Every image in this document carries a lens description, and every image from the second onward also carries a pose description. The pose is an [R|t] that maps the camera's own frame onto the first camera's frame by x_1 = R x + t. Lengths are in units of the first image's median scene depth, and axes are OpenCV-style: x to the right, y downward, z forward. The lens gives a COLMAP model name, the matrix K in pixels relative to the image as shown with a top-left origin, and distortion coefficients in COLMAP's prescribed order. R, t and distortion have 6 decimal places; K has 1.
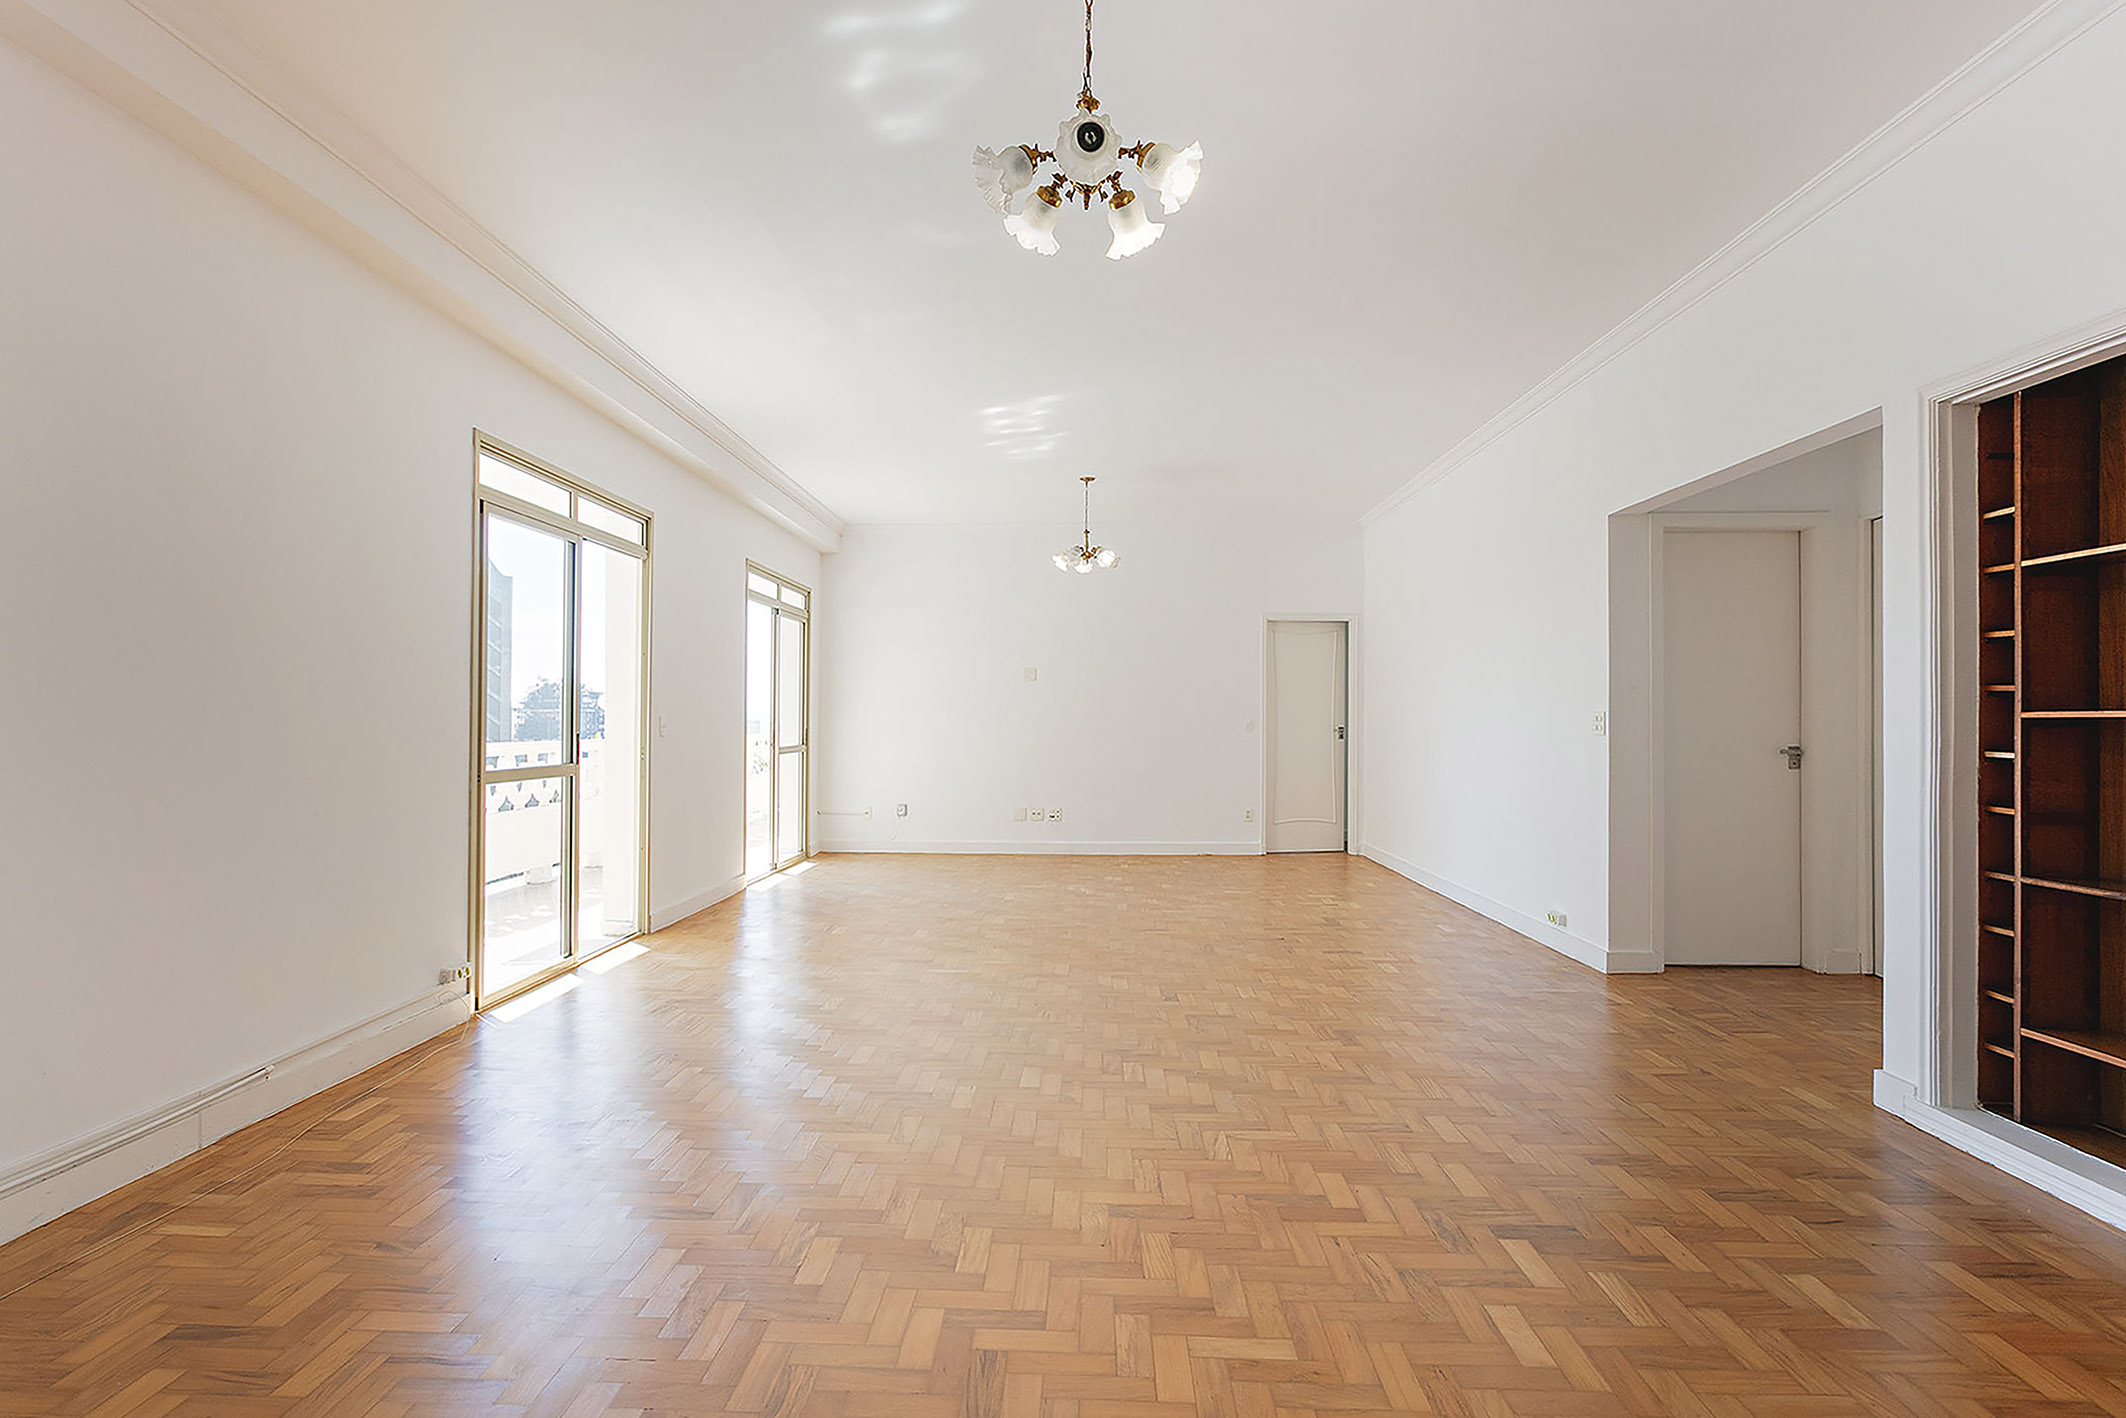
lens RADIAL K [[1085.1, 0, 1069.1], [0, 1085.1, 708.5], [0, 0, 1]] dist [-0.026440, 0.016993]
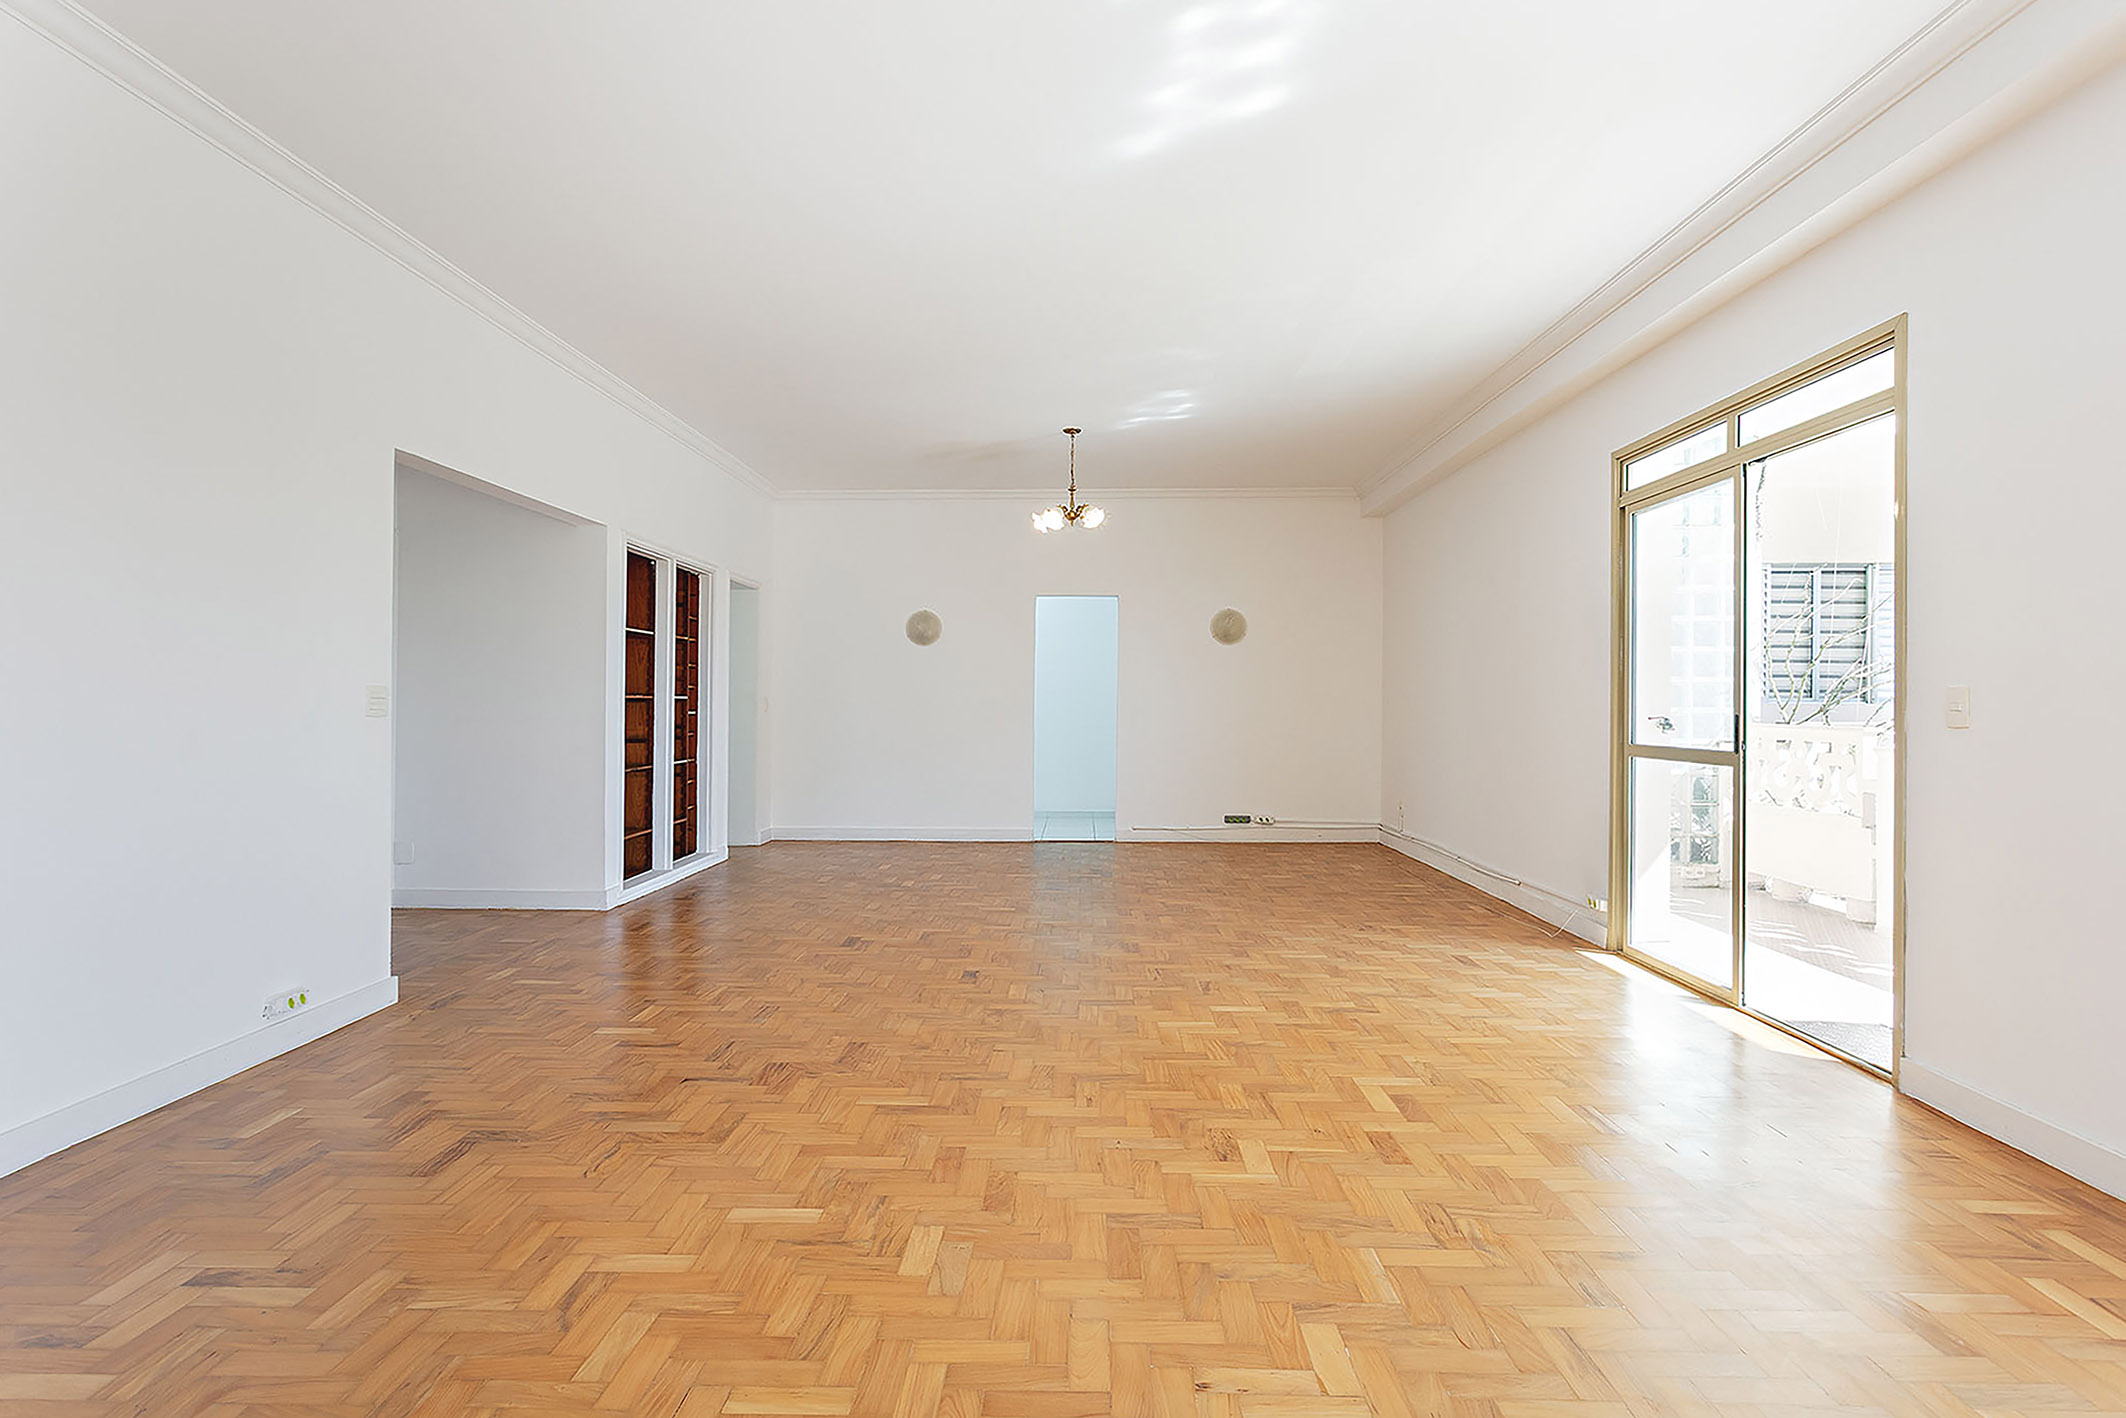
lens RADIAL K [[1085.1, 0, 1069.1], [0, 1085.1, 708.5], [0, 0, 1]] dist [-0.026440, 0.016993]
pose [[-0.999905, -0.009140, -0.010290, 0.047981], [-0.009041, 0.999913, -0.009649, 0.031876], [0.010378, -0.009555, -0.999900, 1.803484]]
